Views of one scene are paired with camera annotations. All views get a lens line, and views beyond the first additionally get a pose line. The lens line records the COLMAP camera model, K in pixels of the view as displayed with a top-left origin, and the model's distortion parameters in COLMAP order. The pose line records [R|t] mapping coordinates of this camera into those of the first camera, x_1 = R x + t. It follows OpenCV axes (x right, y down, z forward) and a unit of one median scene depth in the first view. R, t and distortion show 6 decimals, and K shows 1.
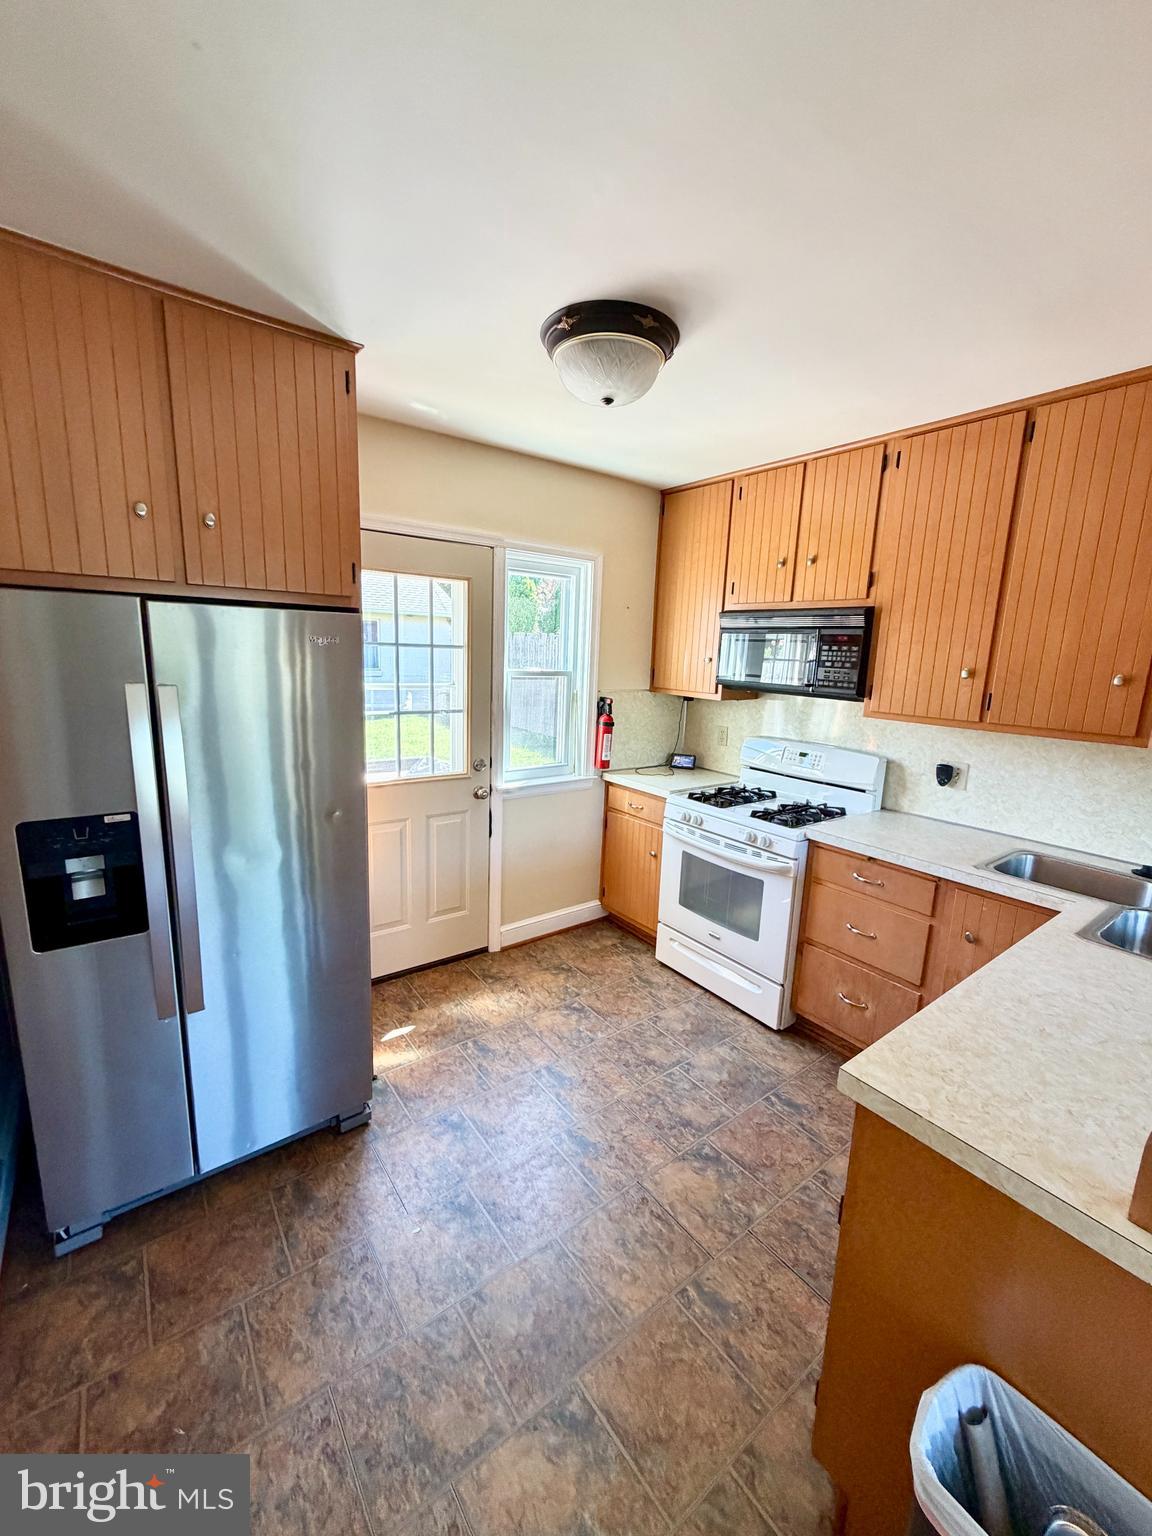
lens RADIAL K [[613.8, 0, 578.7], [0, 613.8, 764.3], [0, 0, 1]] dist [-0.000038, 0.000292]
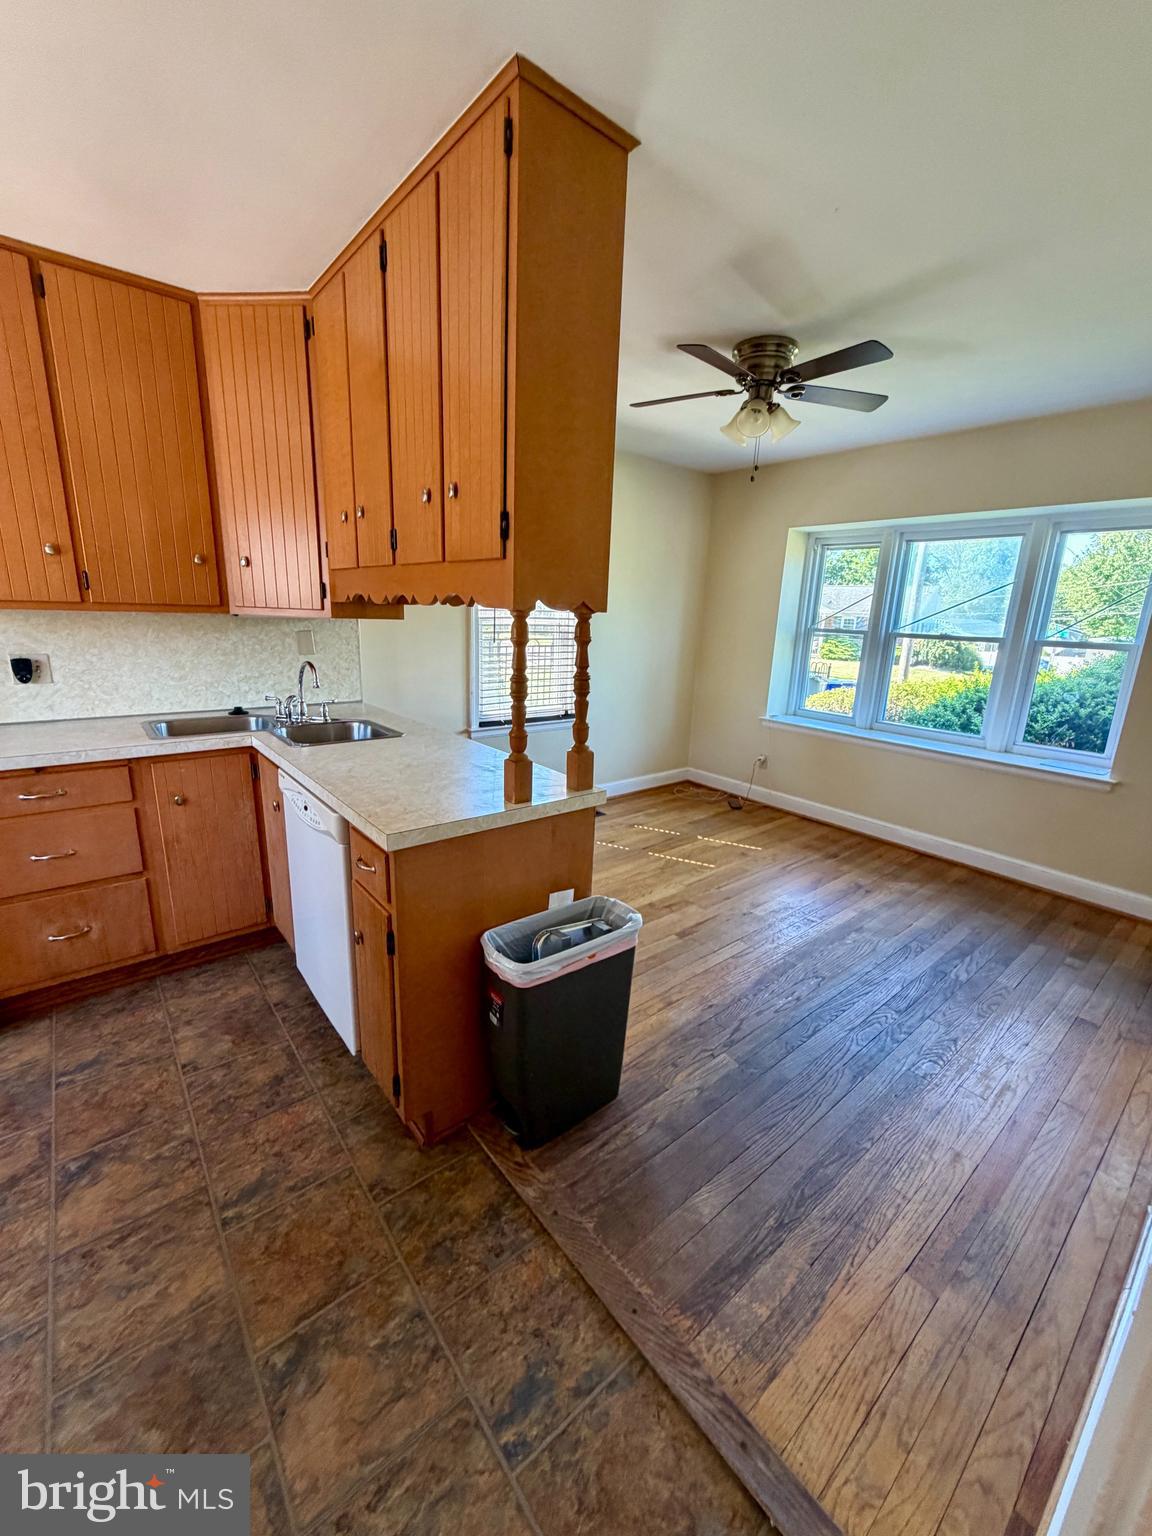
lens RADIAL K [[613.8, 0, 578.6], [0, 613.8, 765.1], [0, 0, 1]] dist [-0.000038, 0.000292]
pose [[-0.033915, -0.280721, 0.959190, -0.376673], [0.145826, 0.948081, 0.282626, 0.015379], [-0.988729, 0.149460, 0.008782, 0.251365]]
